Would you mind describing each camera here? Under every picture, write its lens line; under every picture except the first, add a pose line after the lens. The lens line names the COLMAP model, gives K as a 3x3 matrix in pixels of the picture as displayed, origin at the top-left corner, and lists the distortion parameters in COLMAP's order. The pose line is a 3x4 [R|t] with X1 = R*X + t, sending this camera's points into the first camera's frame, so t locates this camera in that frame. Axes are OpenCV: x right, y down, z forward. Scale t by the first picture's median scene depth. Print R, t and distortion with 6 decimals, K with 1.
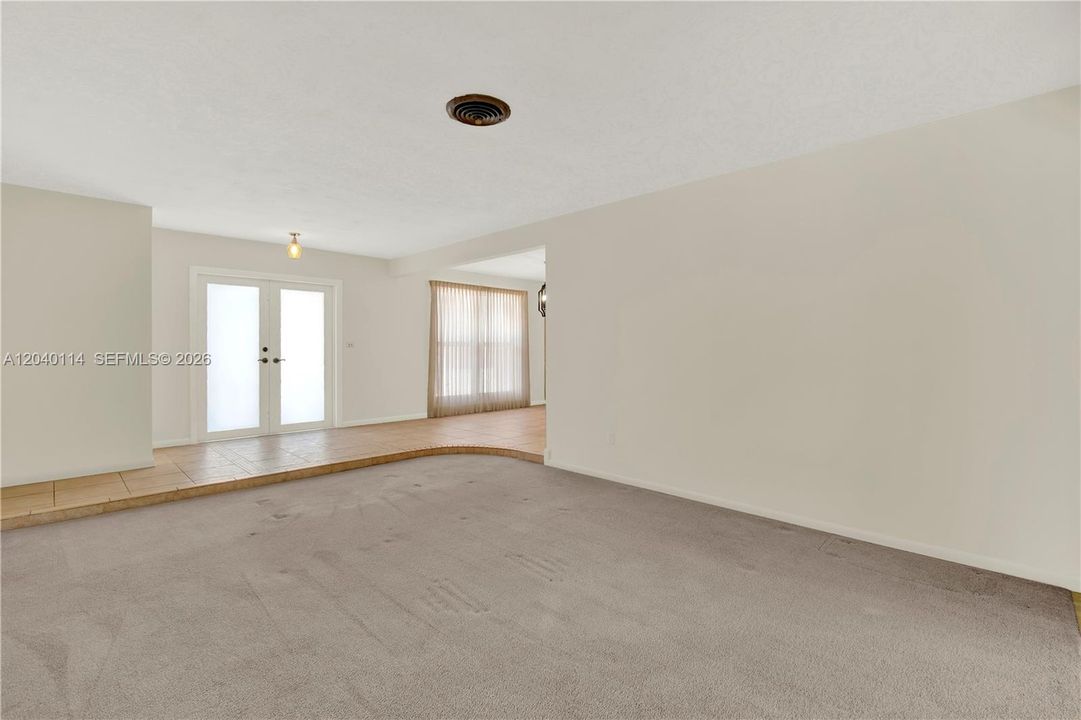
lens RADIAL K [[482.5, 0, 544.9], [0, 482.5, 340.6], [0, 0, 1]] dist [-0.012161, 0.000156]
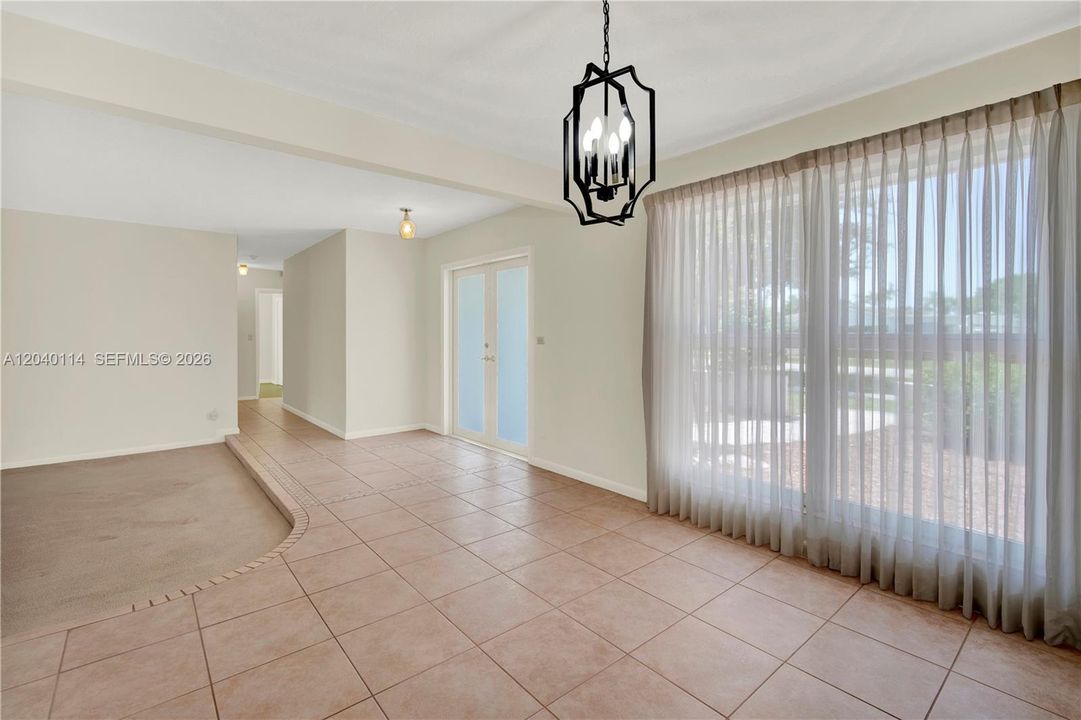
lens RADIAL K [[482.5, 0, 544.9], [0, 482.5, 340.6], [0, 0, 1]] dist [-0.012161, 0.000156]
pose [[-0.136332, 0.006300, -0.990643, 0.250941], [0.014030, 0.999892, 0.004428, 0.007195], [0.990564, -0.013295, -0.136405, 1.195862]]
